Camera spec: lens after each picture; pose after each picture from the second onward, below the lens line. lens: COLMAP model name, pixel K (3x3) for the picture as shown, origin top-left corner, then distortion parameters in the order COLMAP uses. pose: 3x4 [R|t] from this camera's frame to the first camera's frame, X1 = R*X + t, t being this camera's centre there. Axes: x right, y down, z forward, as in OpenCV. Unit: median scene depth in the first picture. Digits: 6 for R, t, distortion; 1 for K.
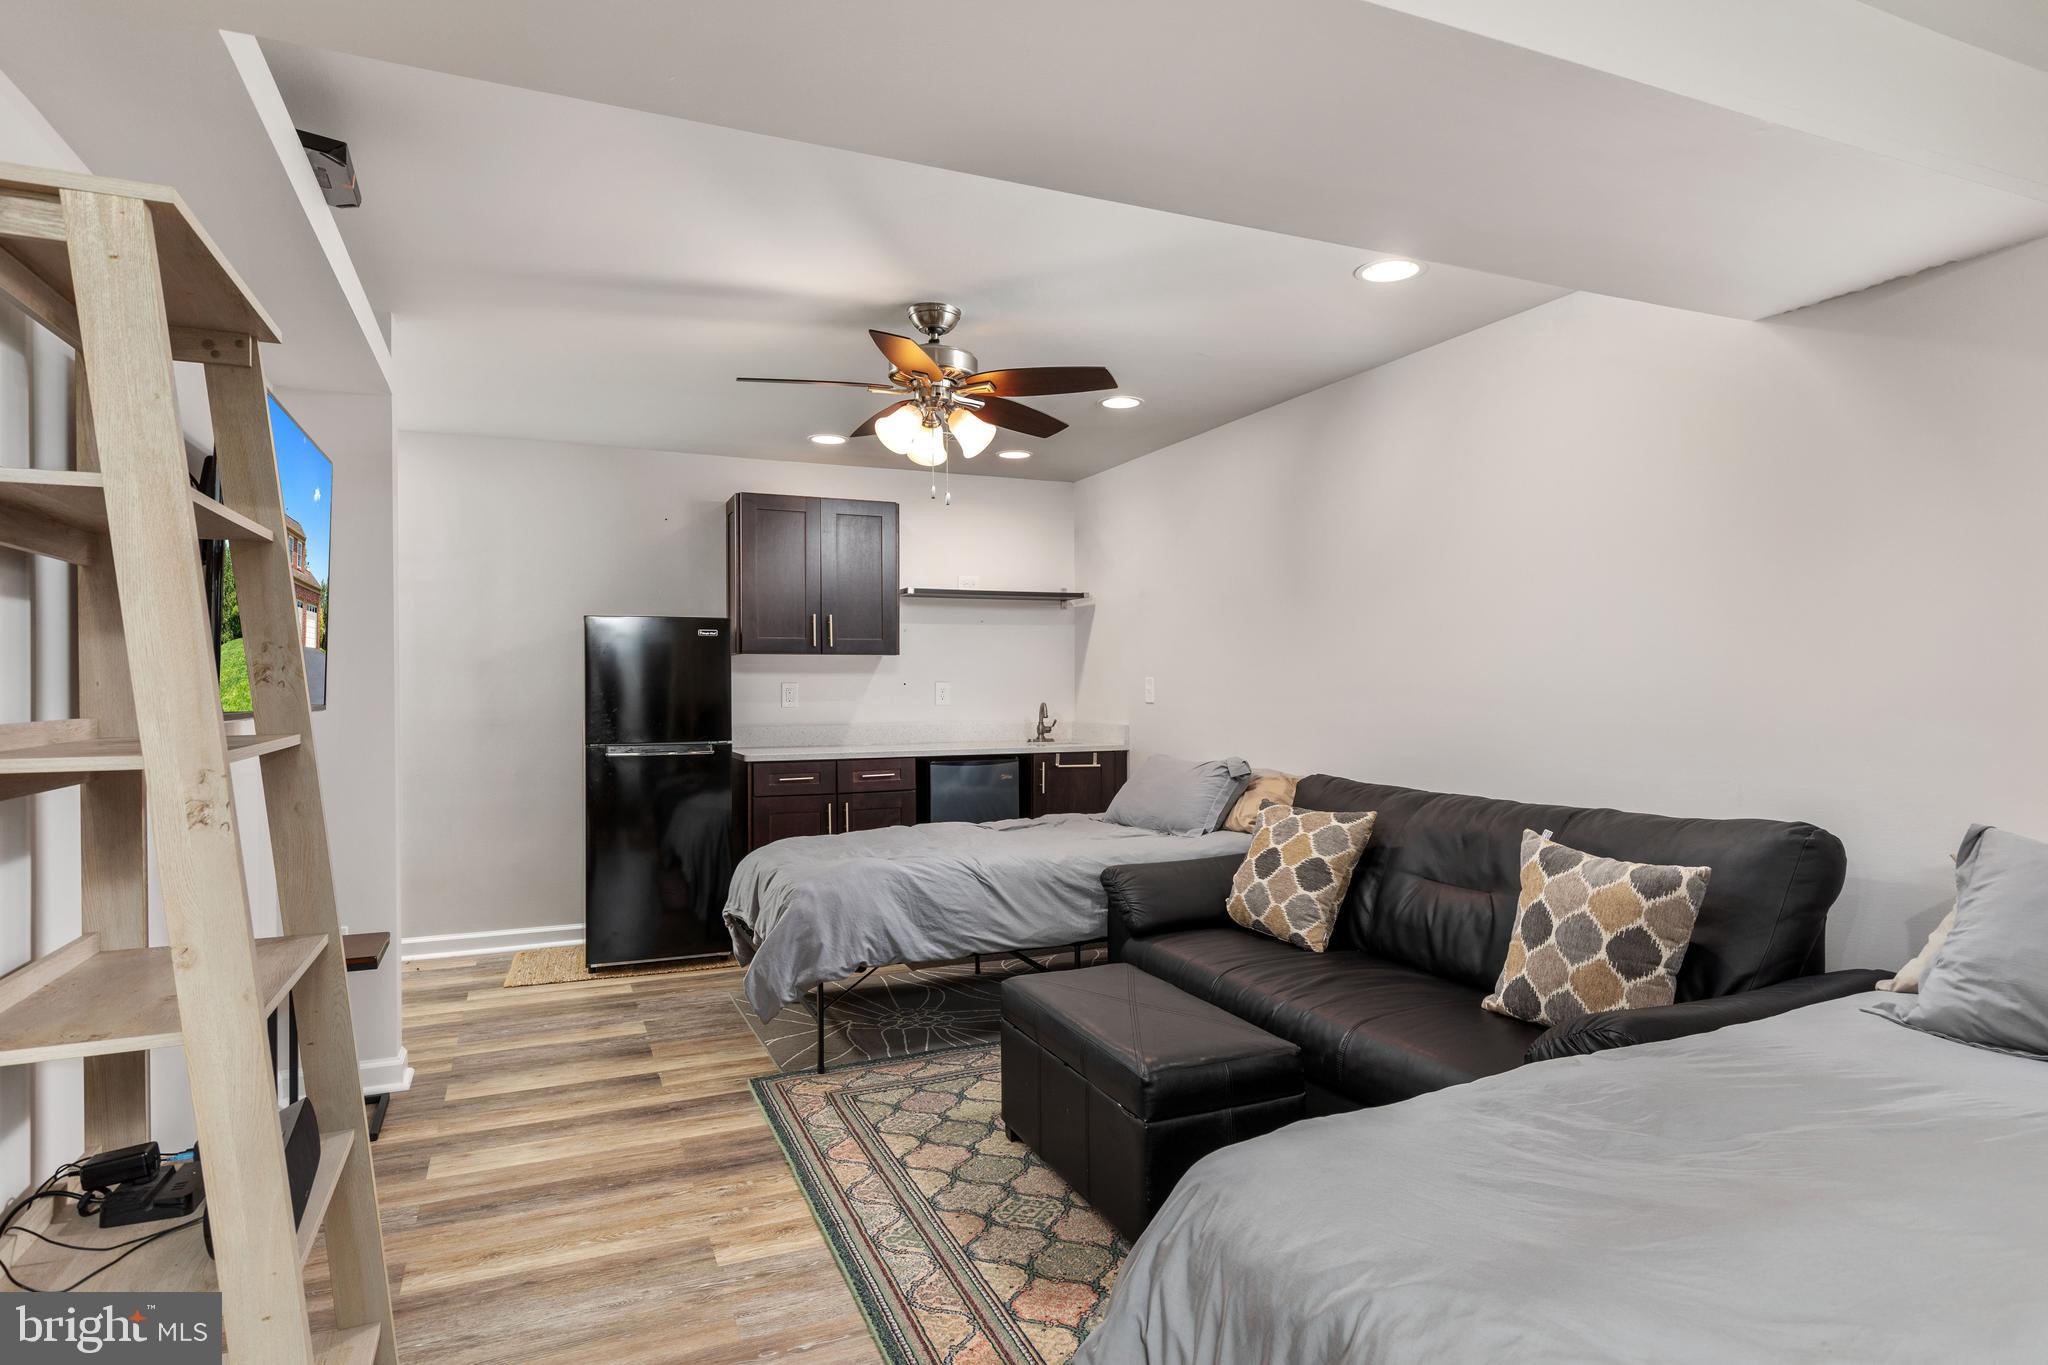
lens RADIAL K [[1087.5, 0, 1024.0], [0, 1087.5, 682.5], [0, 0, 1]] dist [0.000822, 0.000296]
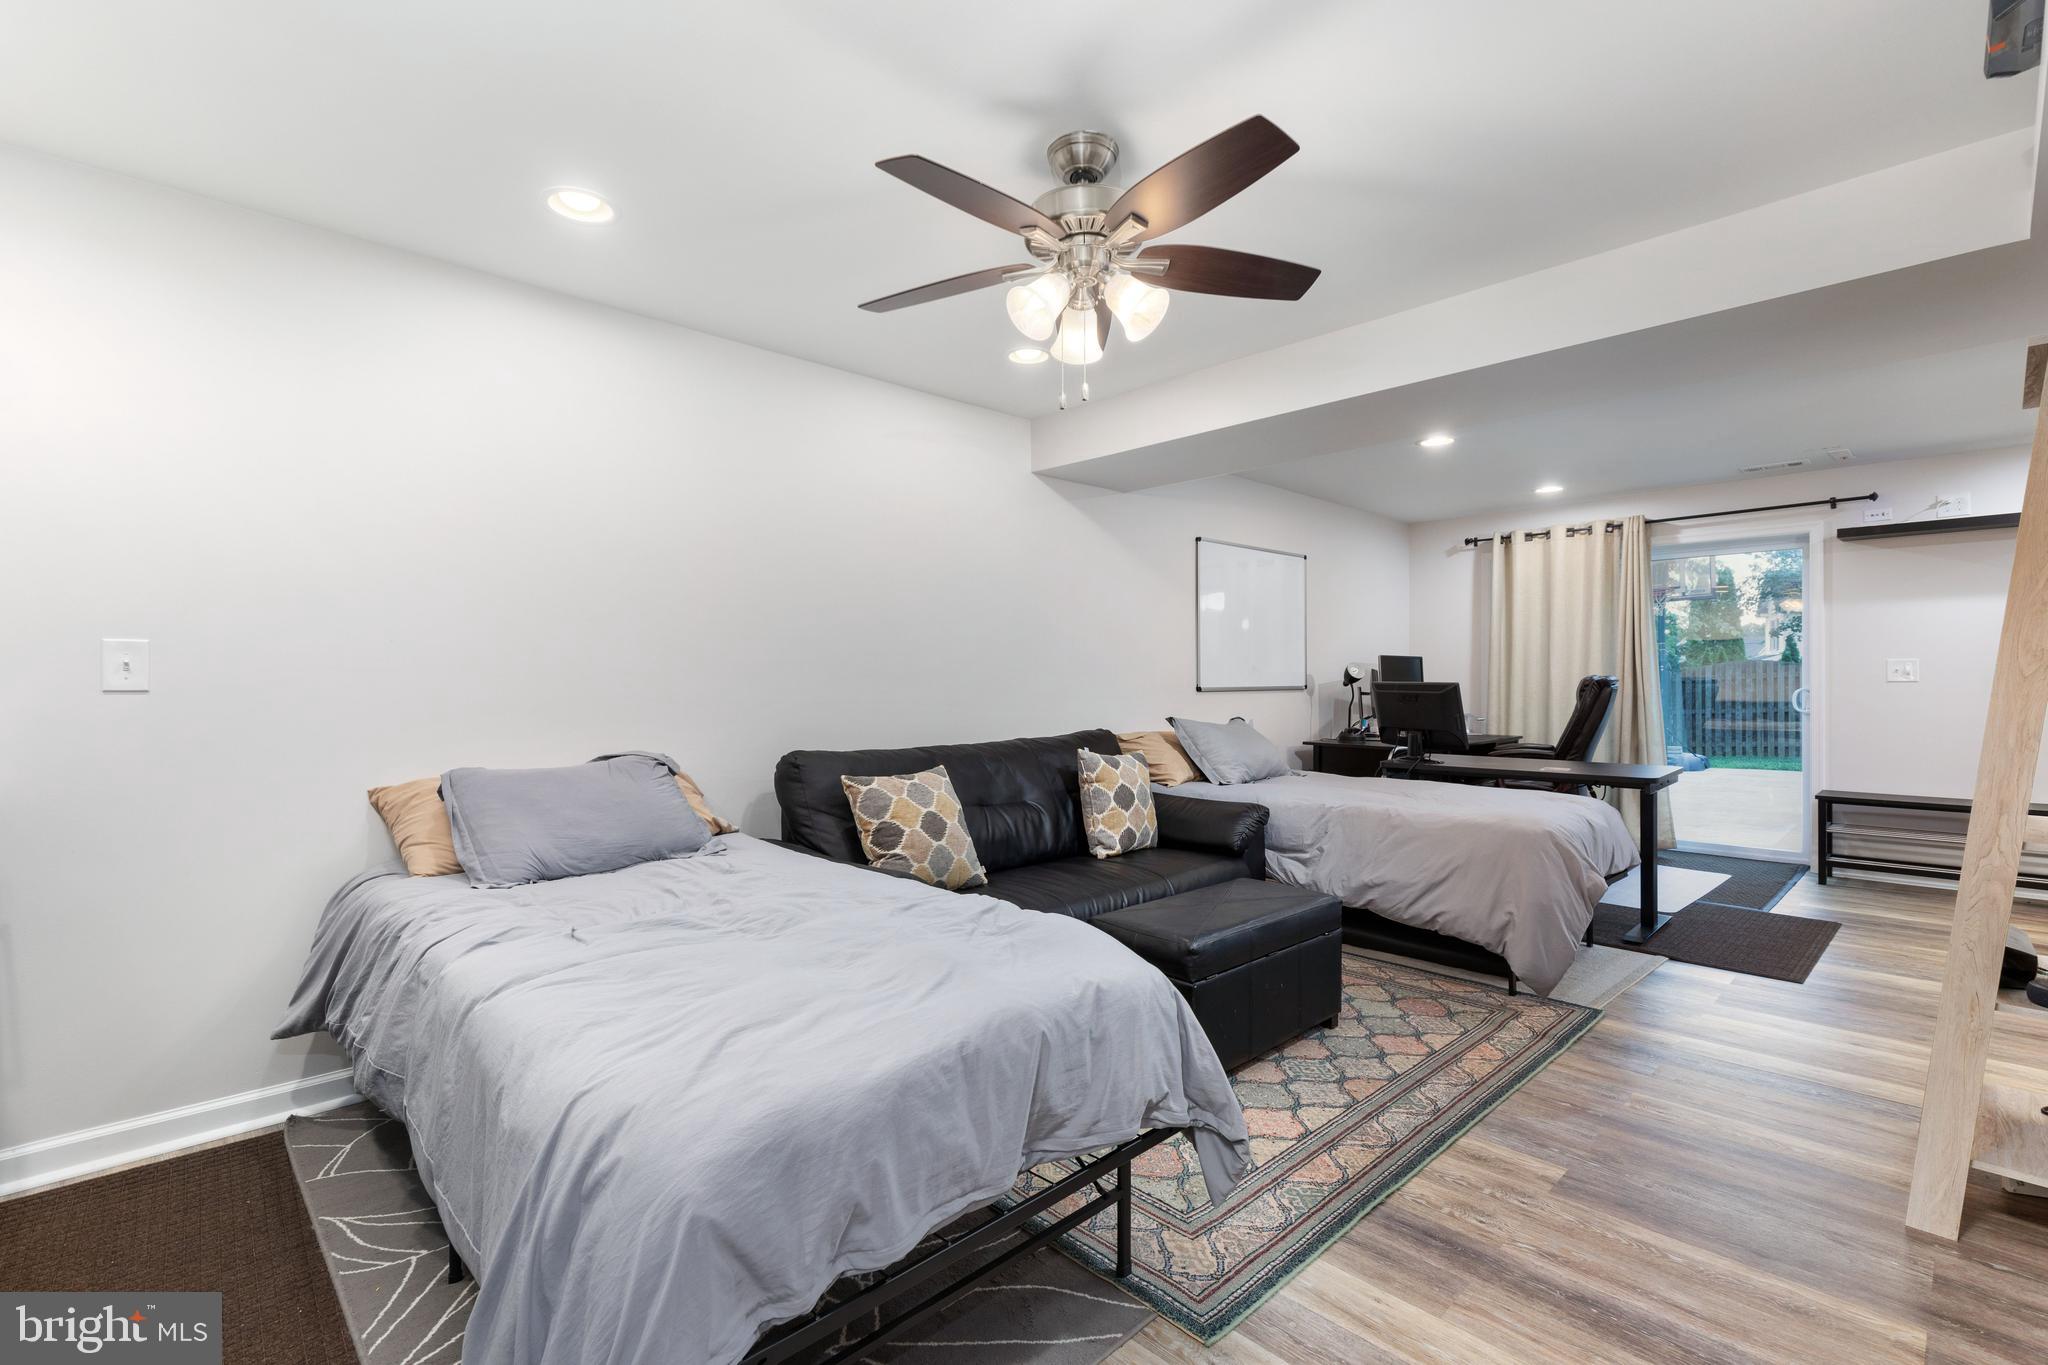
lens RADIAL K [[920.6, 0, 1024.0], [0, 920.6, 682.5], [0, 0, 1]] dist [0.002615, 0.000392]
pose [[-0.330478, 0.001920, 0.943812, -0.869085], [0.006157, 0.999981, 0.000121, 0.035136], [-0.943794, 0.005851, -0.330484, 1.616540]]
